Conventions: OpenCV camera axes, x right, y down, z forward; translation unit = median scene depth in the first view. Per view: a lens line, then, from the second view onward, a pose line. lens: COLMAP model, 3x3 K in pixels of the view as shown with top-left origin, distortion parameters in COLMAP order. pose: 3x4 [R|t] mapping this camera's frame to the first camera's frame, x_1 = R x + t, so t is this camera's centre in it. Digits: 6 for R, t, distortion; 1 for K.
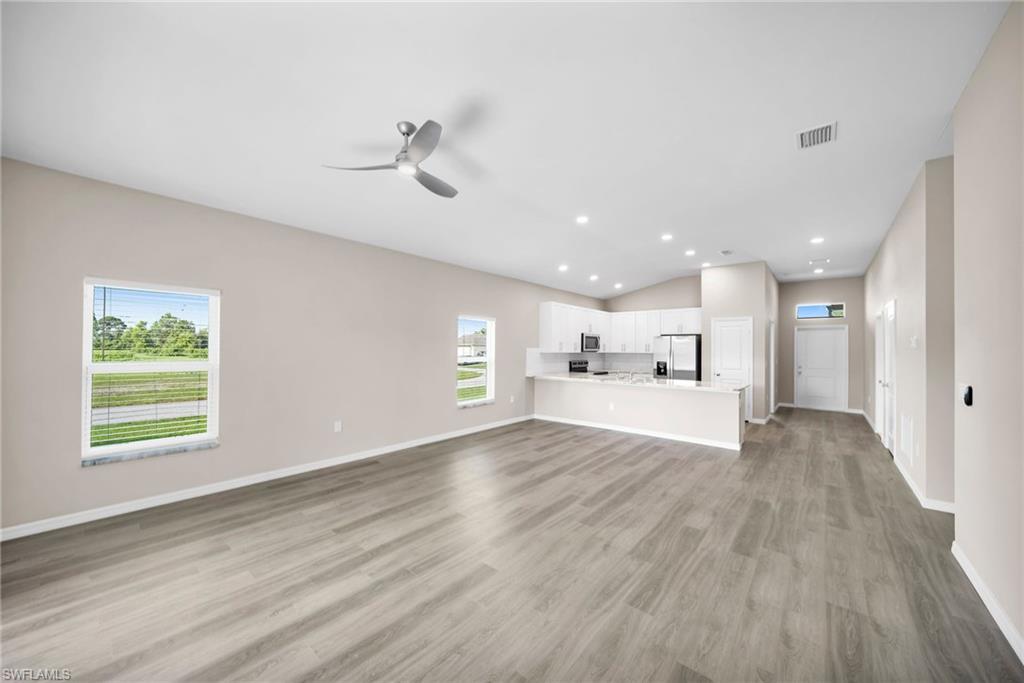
lens RADIAL K [[368.7, 0, 503.0], [0, 368.7, 345.5], [0, 0, 1]] dist [-0.009616, -0.000012]
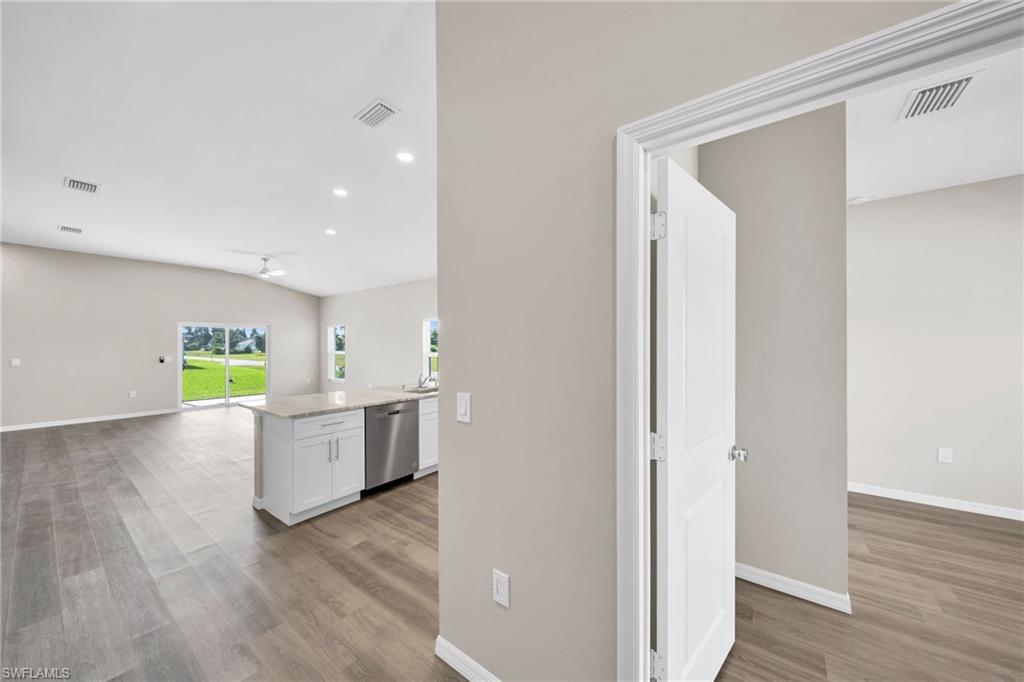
lens RADIAL K [[361.5, 0, 512.7], [0, 361.5, 338.9], [0, 0, 1]] dist [0.002730, -0.002386]
pose [[0.066725, -0.022614, -0.997515, 1.560443], [0.012247, 0.999686, -0.021844, 0.025443], [0.997696, -0.010759, 0.066981, 1.690661]]
